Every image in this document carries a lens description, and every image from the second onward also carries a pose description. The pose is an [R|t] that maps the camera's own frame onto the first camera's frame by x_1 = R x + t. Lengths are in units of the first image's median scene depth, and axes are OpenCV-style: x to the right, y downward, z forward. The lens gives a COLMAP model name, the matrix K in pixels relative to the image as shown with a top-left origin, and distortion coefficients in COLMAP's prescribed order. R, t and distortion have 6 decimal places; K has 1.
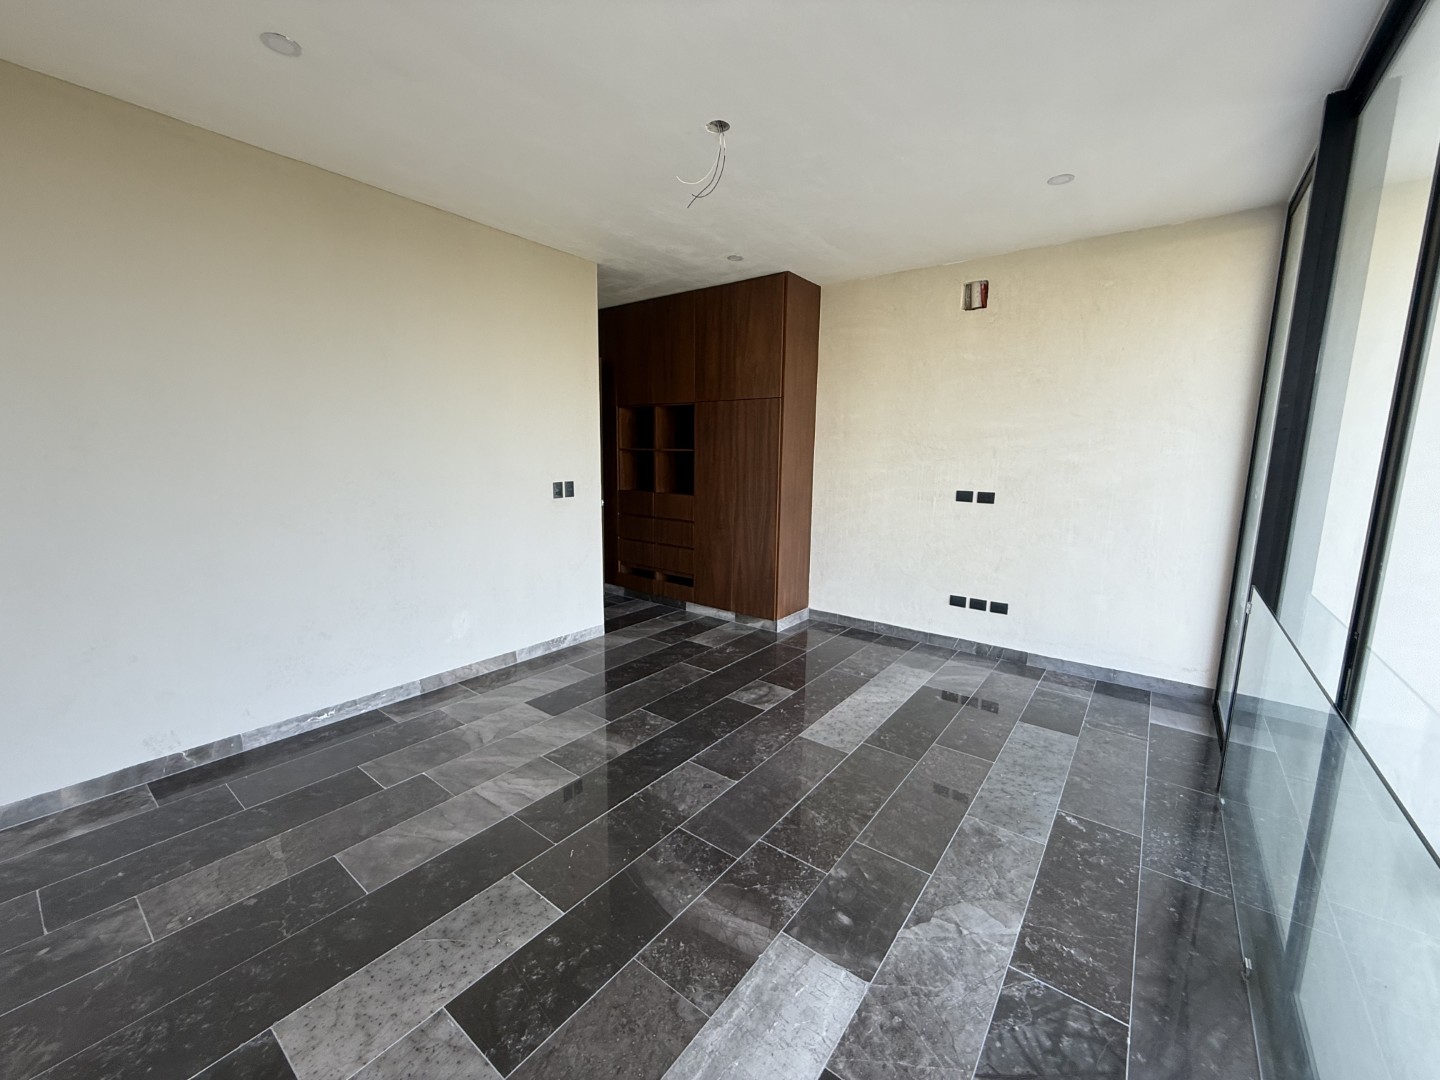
lens RADIAL K [[576.8, 0, 715.5], [0, 576.8, 539.9], [0, 0, 1]] dist [-0.000939, 0.000196]
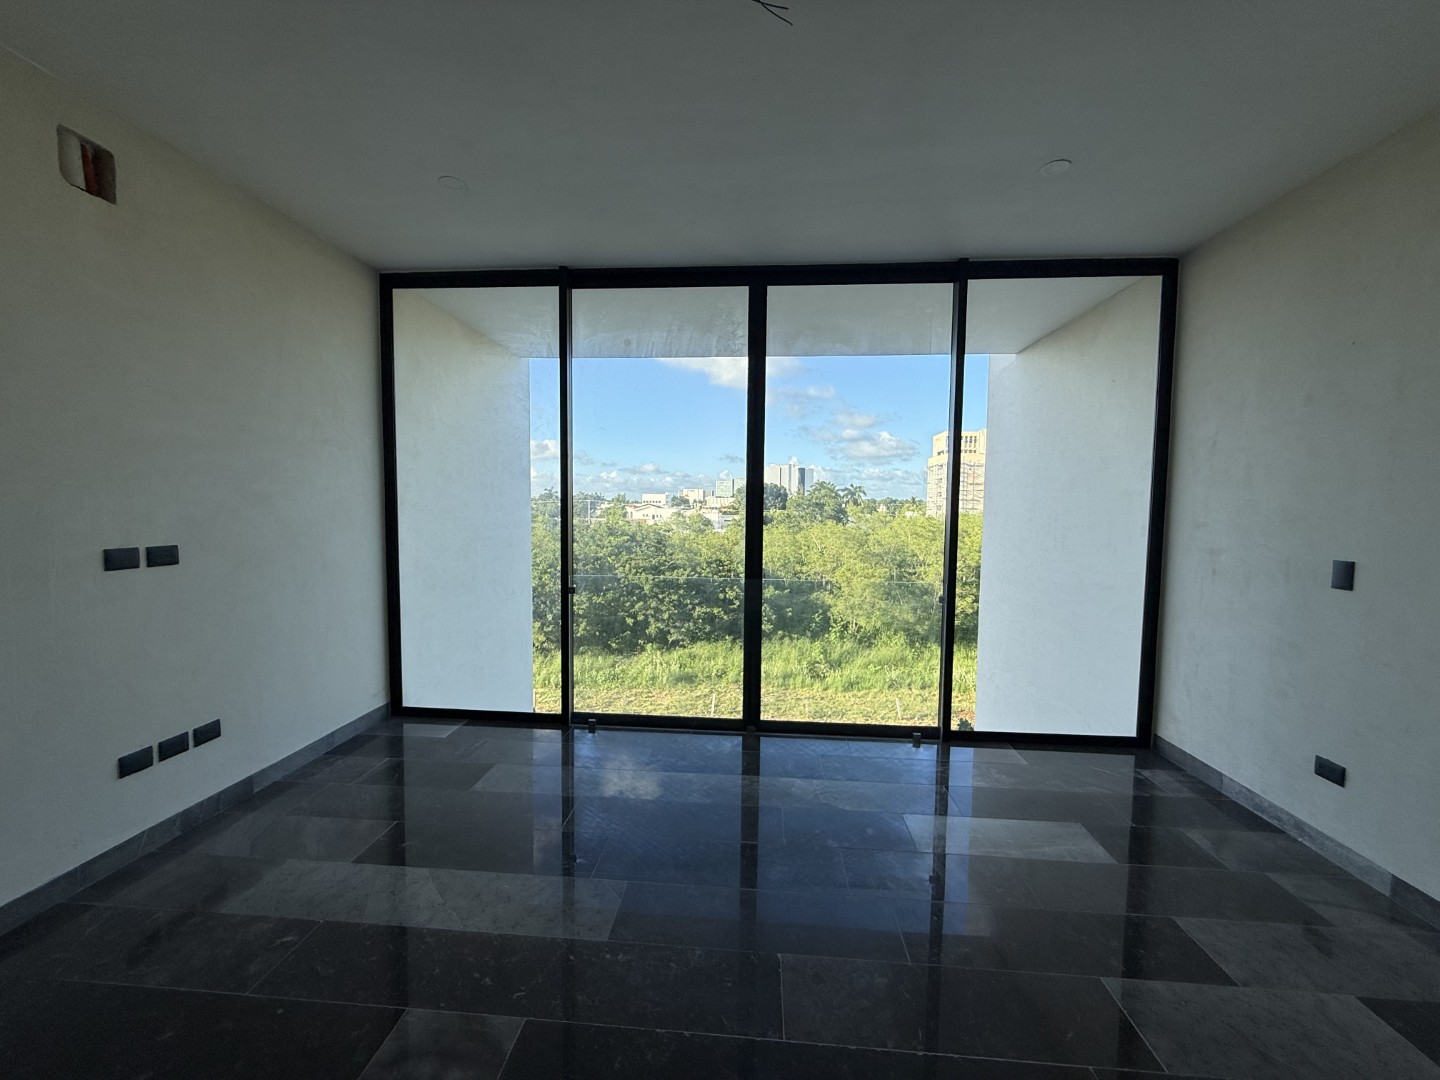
lens RADIAL K [[576.8, 0, 715.5], [0, 576.8, 539.9], [0, 0, 1]] dist [-0.000939, 0.000196]
pose [[-0.548509, -0.071057, 0.833120, -0.291756], [0.113940, 0.980736, 0.158664, -0.116793], [-0.828345, 0.181954, -0.529847, 0.855123]]
